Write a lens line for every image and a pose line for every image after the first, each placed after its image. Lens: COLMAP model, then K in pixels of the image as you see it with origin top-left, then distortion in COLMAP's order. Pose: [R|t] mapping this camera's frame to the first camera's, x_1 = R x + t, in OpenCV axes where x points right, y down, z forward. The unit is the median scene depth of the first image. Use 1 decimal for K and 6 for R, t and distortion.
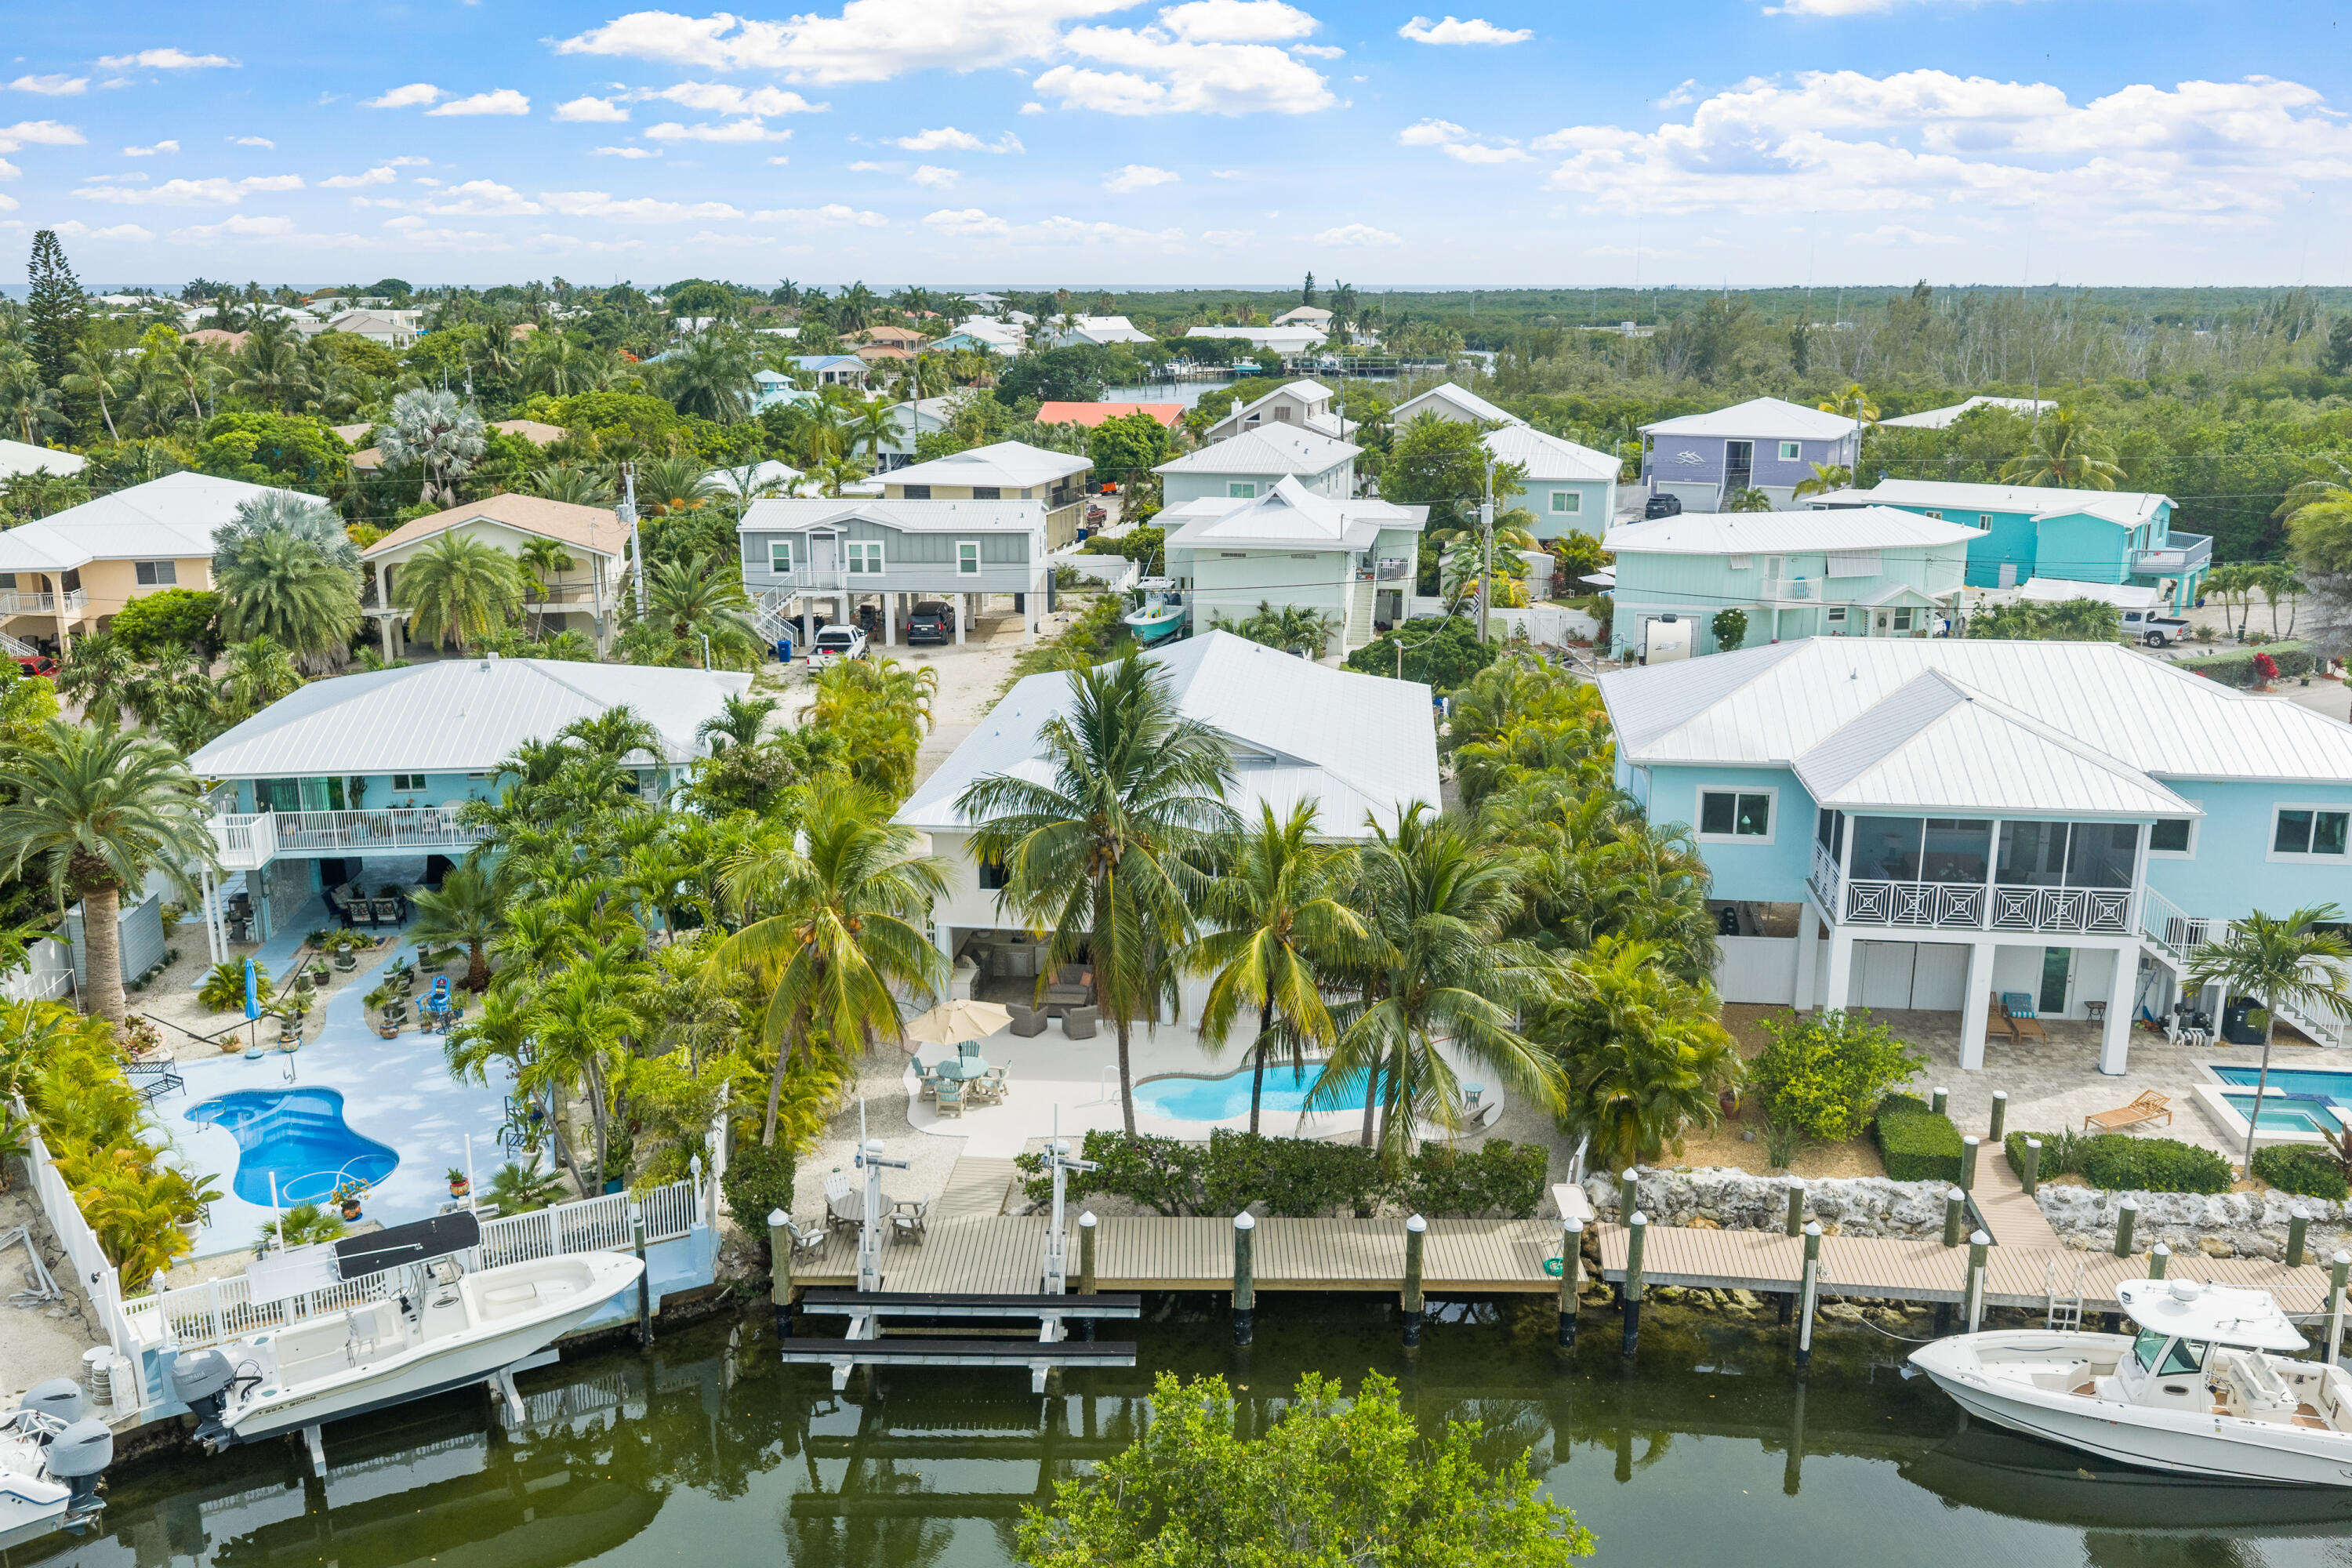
lens RADIAL K [[1962.3, 0, 1204.4], [0, 1962.3, 781.7], [0, 0, 1]] dist [0.014174, -0.007685]
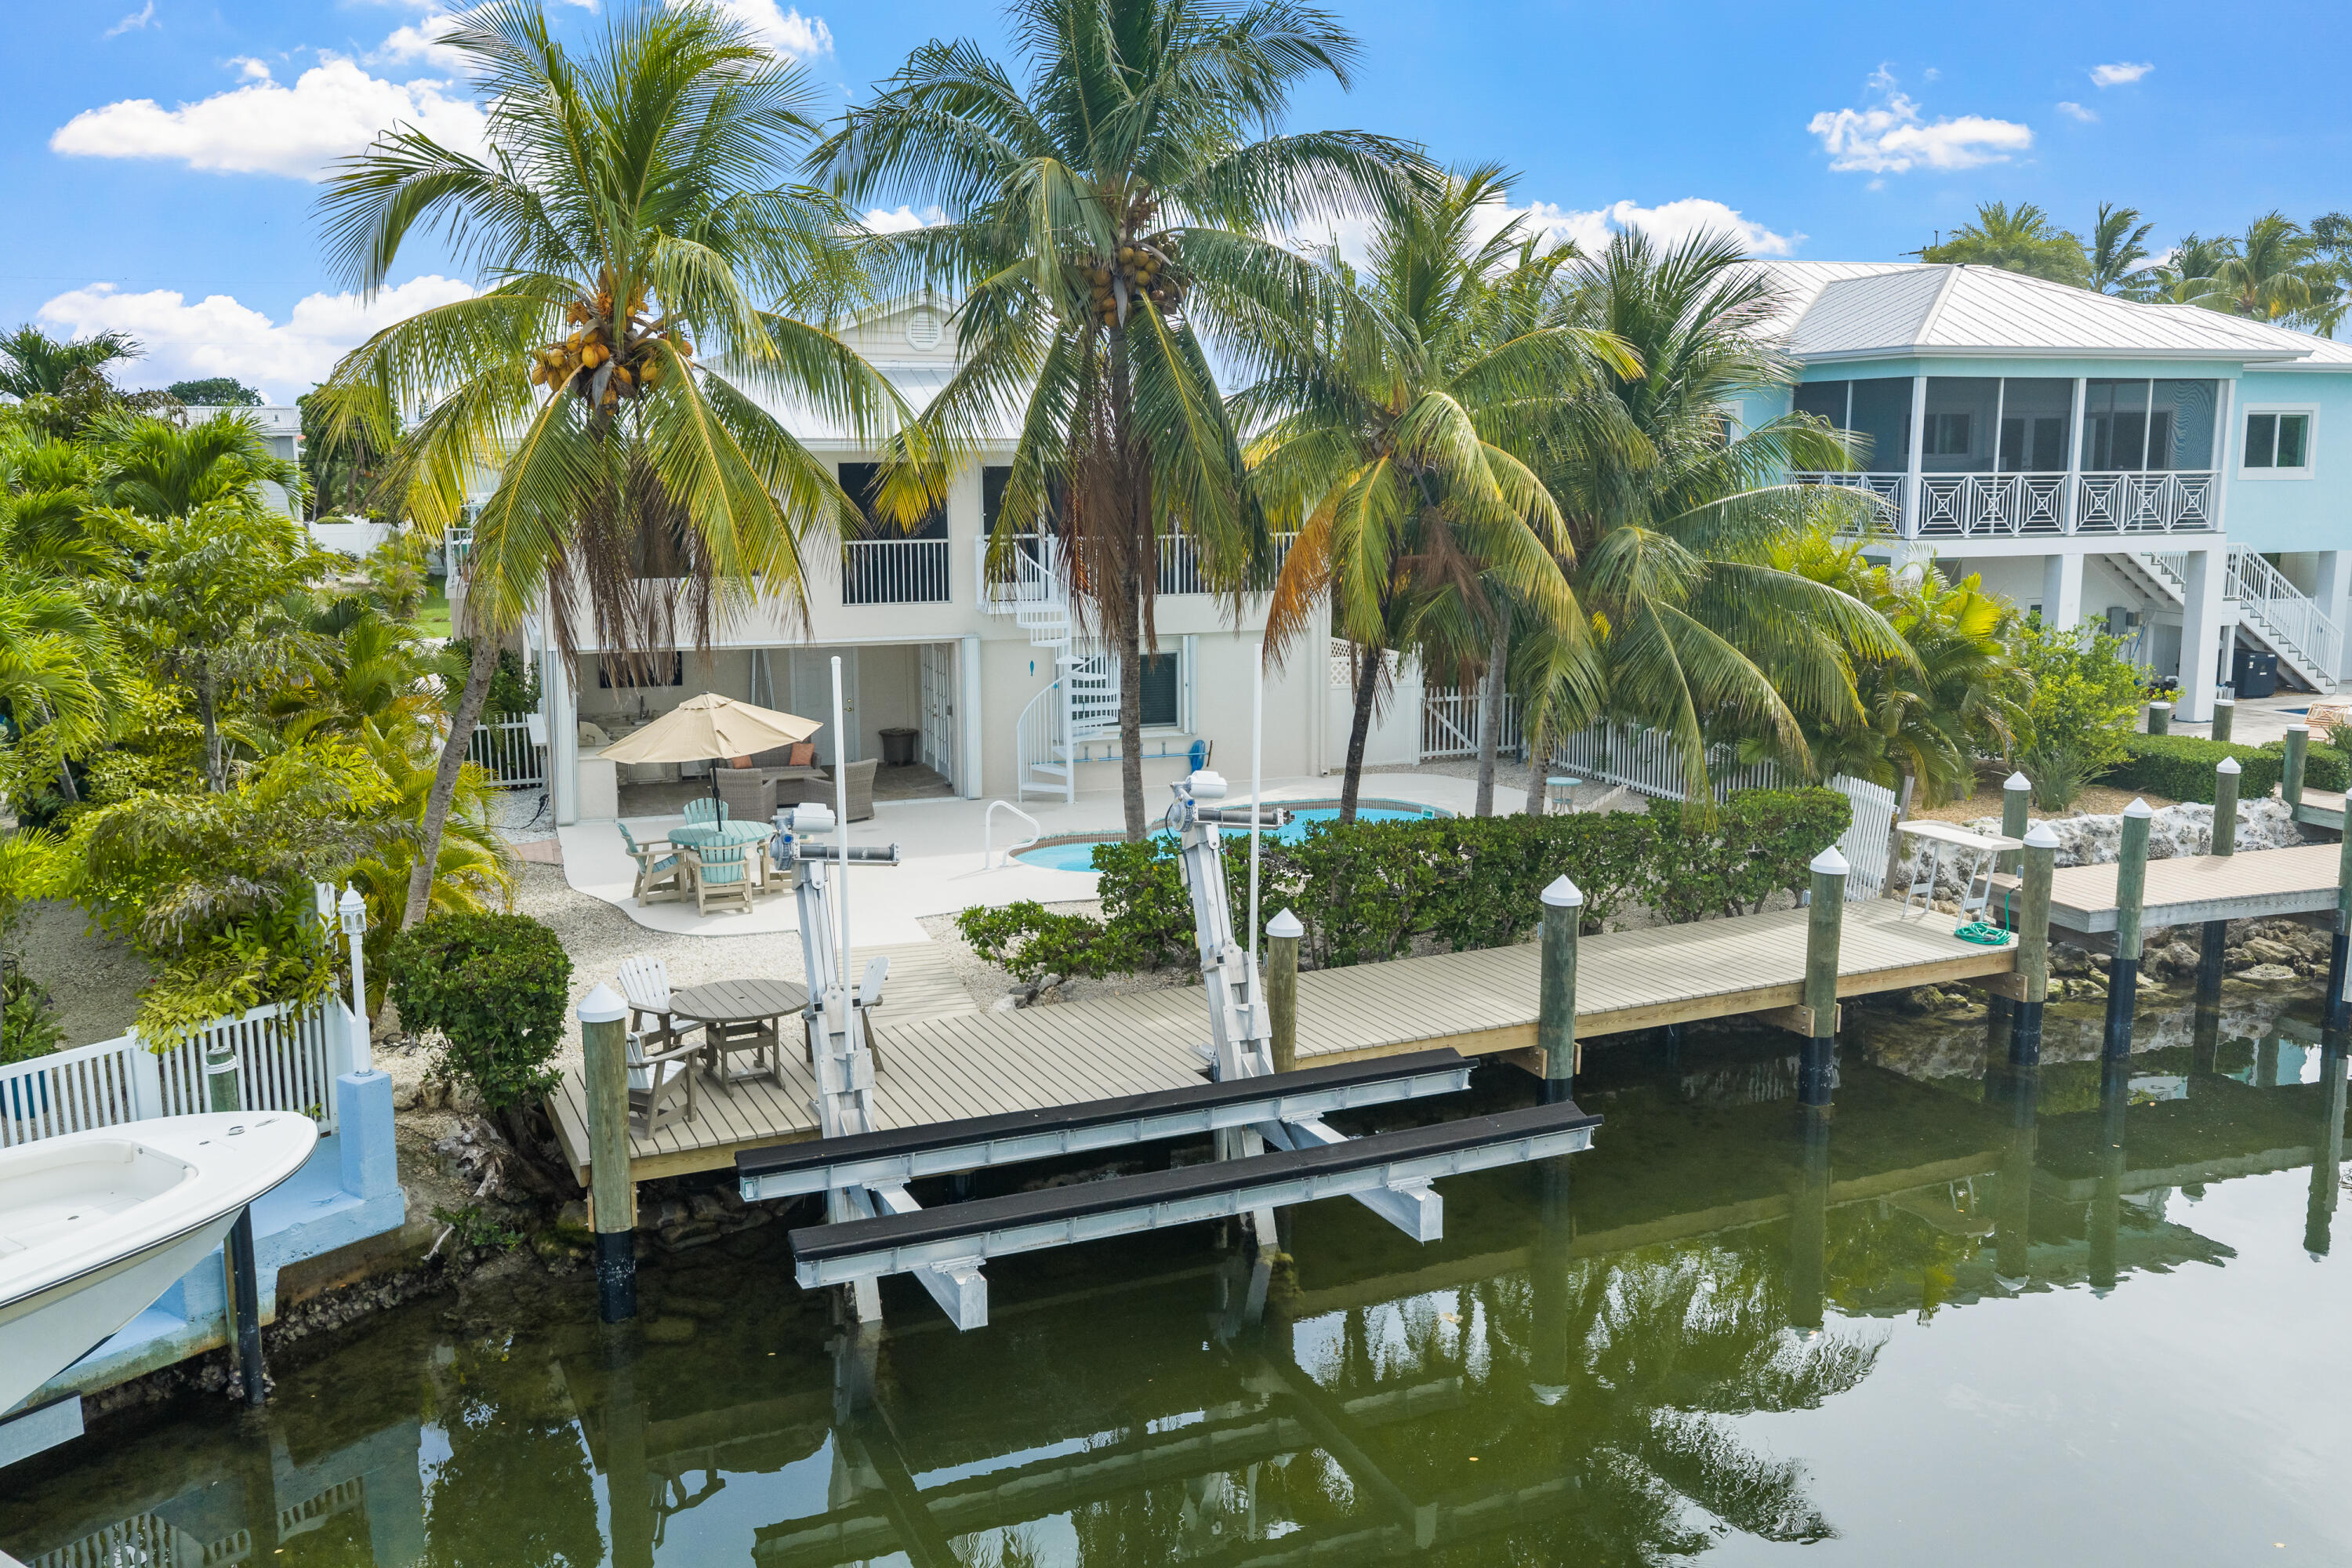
lens RADIAL K [[1962.3, 0, 1204.4], [0, 1962.3, 781.7], [0, 0, 1]] dist [0.014174, -0.007685]
pose [[0.909186, -0.083186, 0.407995, -0.258844], [0.112718, 0.992426, -0.048837, 0.204317], [-0.400842, 0.090390, 0.911677, 0.562555]]
